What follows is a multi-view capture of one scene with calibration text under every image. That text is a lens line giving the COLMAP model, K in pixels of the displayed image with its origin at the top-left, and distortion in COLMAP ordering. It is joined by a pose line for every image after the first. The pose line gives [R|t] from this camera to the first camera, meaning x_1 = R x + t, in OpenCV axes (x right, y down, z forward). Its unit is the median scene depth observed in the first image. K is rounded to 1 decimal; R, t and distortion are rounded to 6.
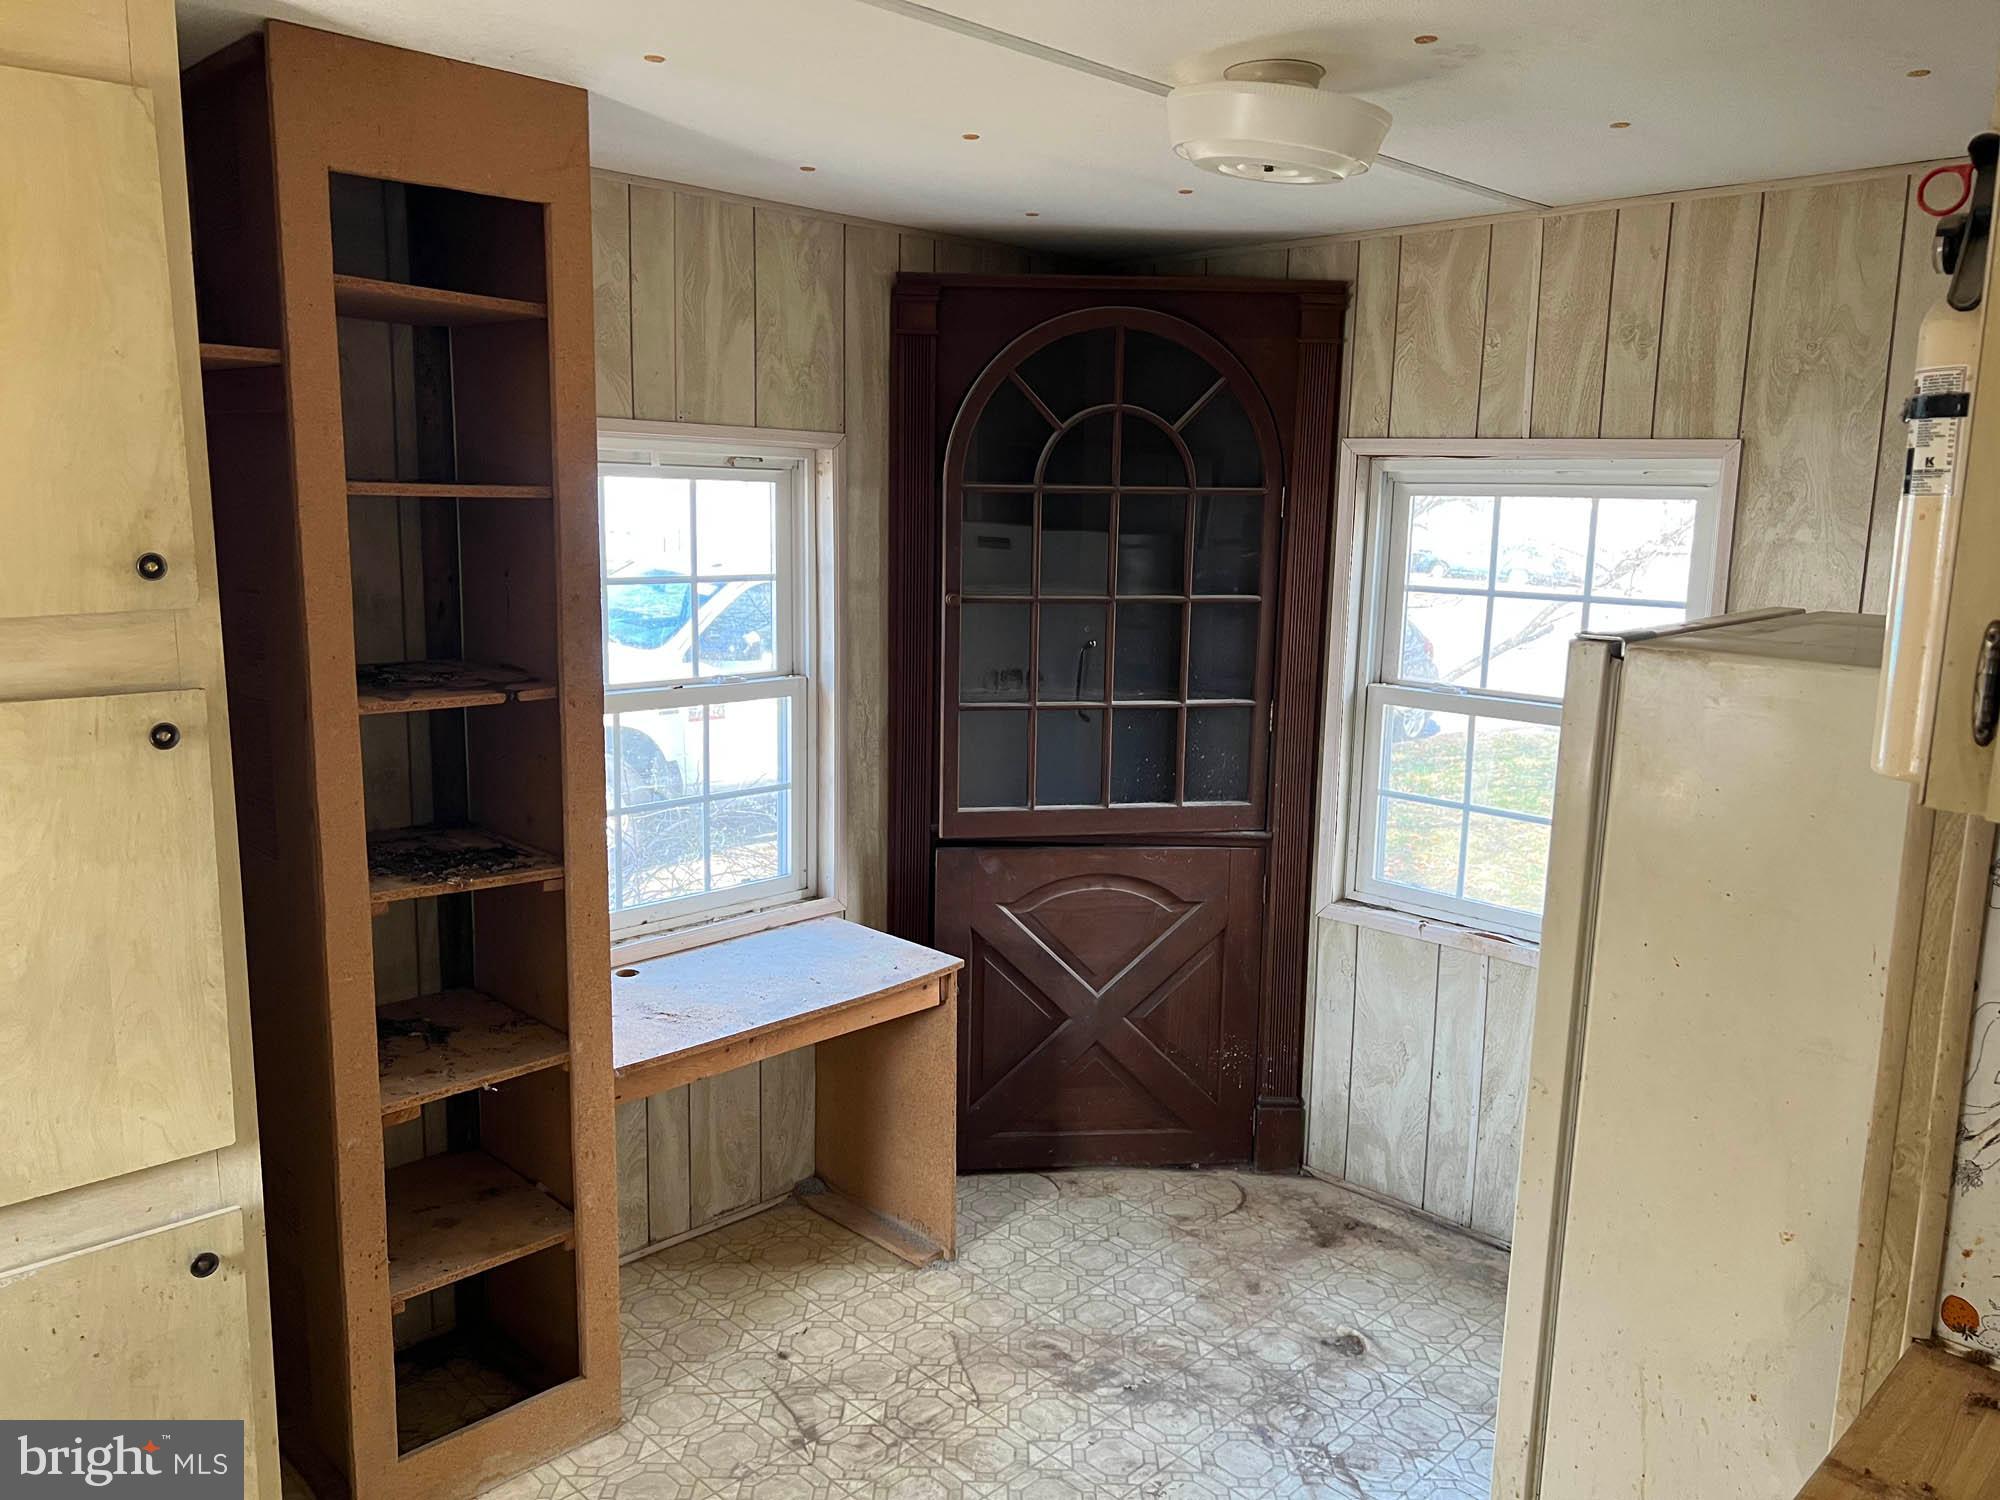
lens RADIAL K [[1517.9, 0, 1051.9], [0, 1517.9, 755.0], [0, 0, 1]] dist [0.051896, -0.048775]
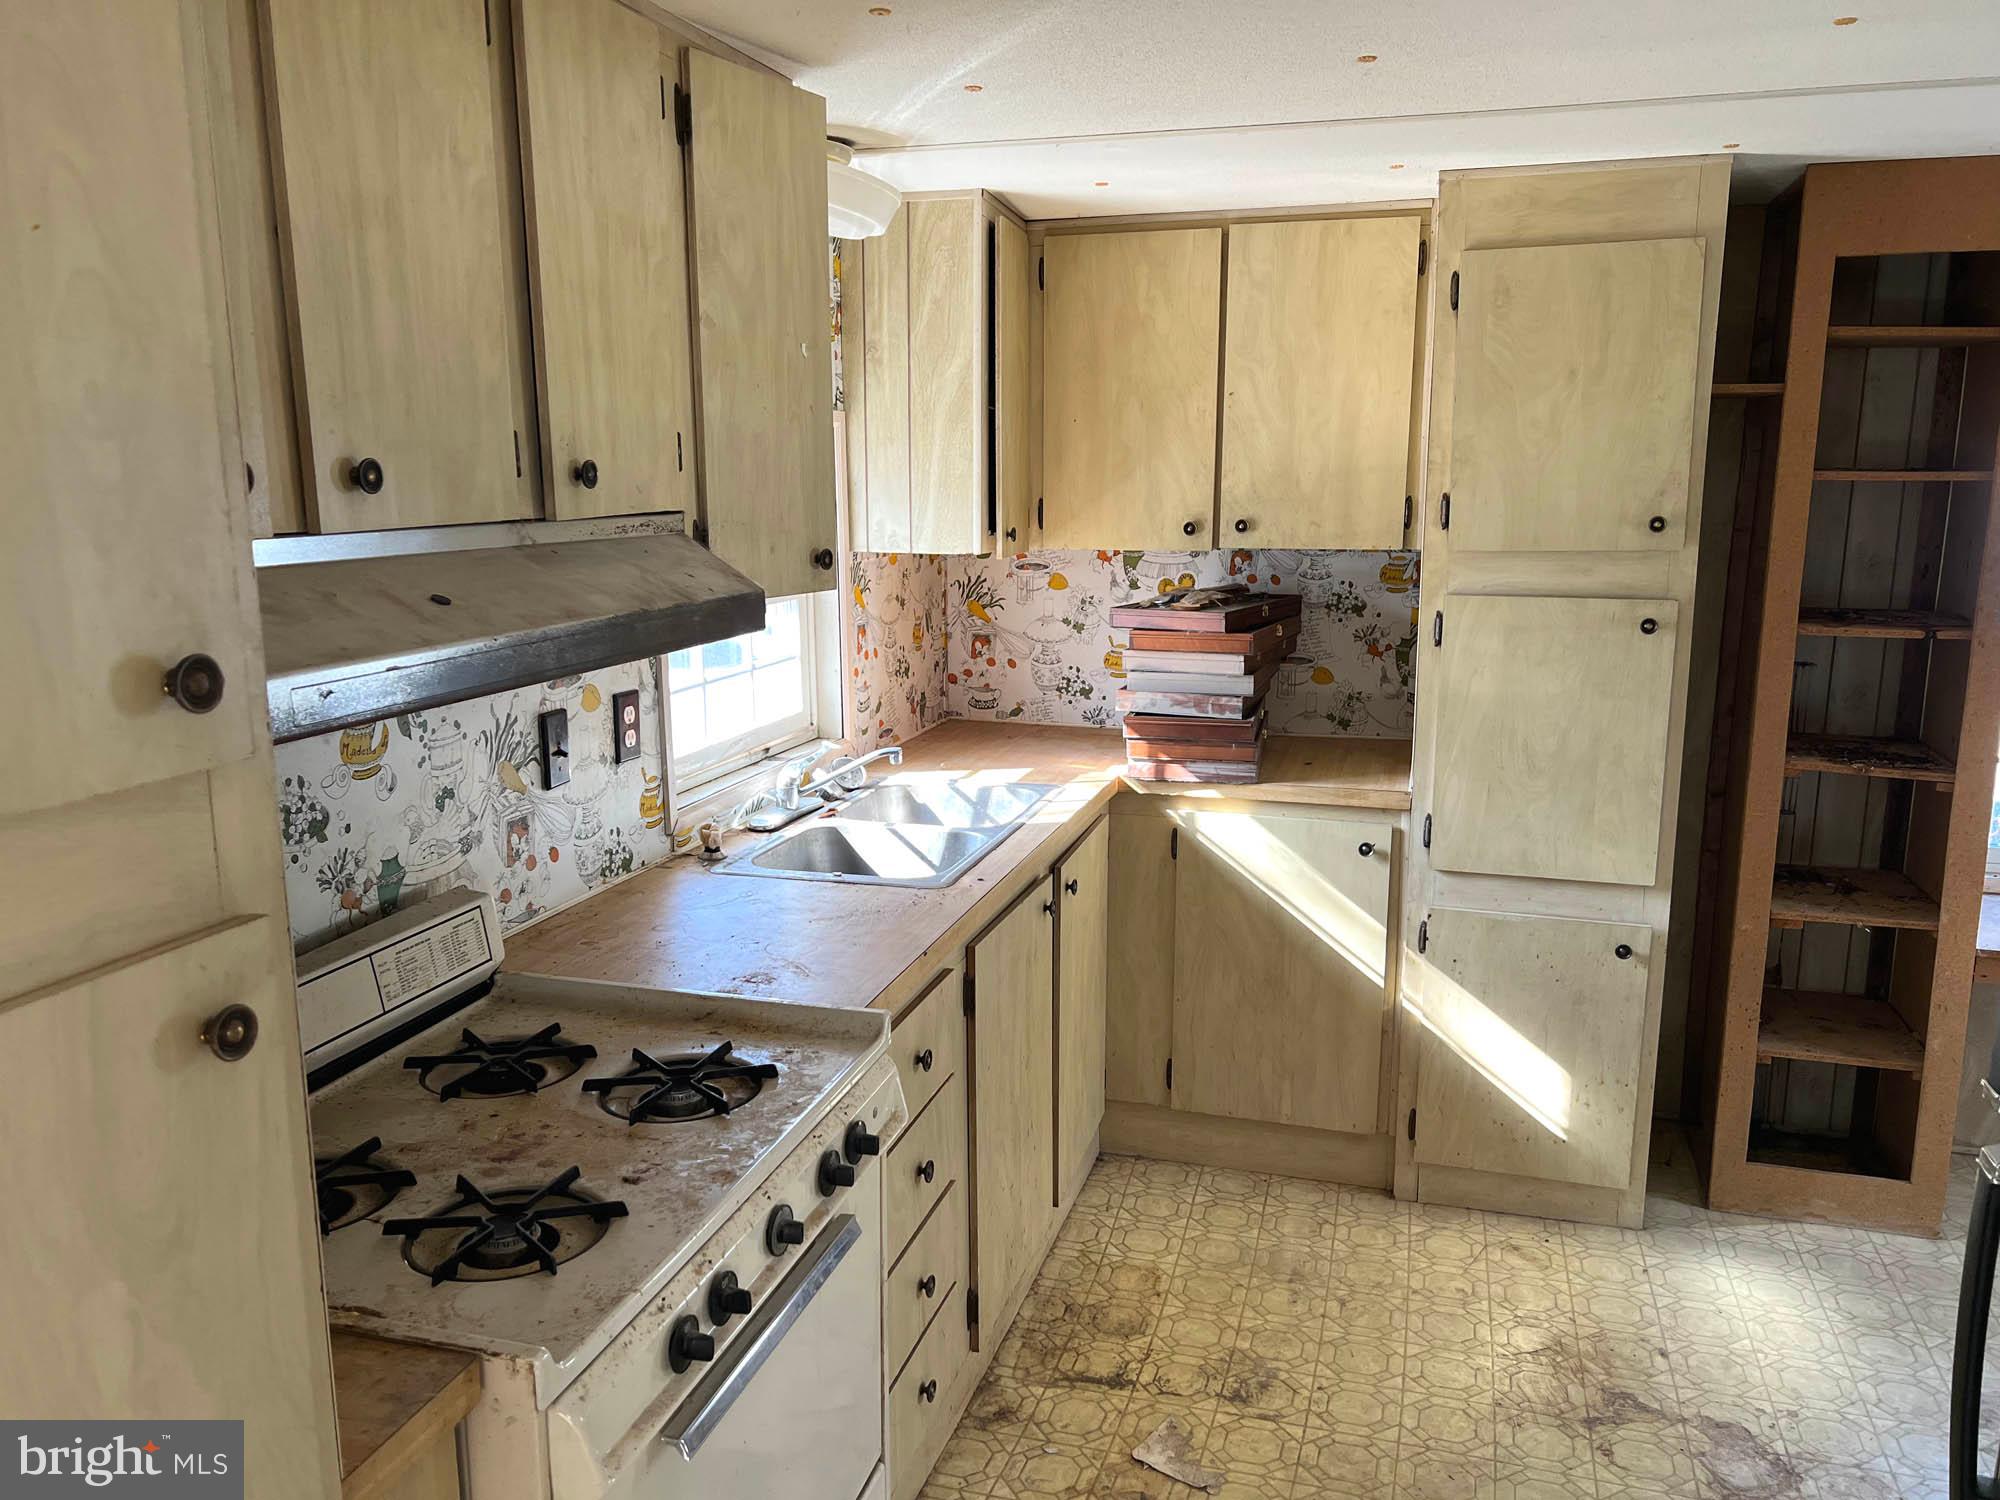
lens RADIAL K [[1517.9, 0, 1051.9], [0, 1517.9, 755.0], [0, 0, 1]] dist [0.051896, -0.048775]
pose [[0.490577, 0.141337, -0.859859, 0.501419], [-0.140616, 0.986666, 0.081955, 0.073468], [0.859978, 0.080705, 0.503910, -0.348607]]
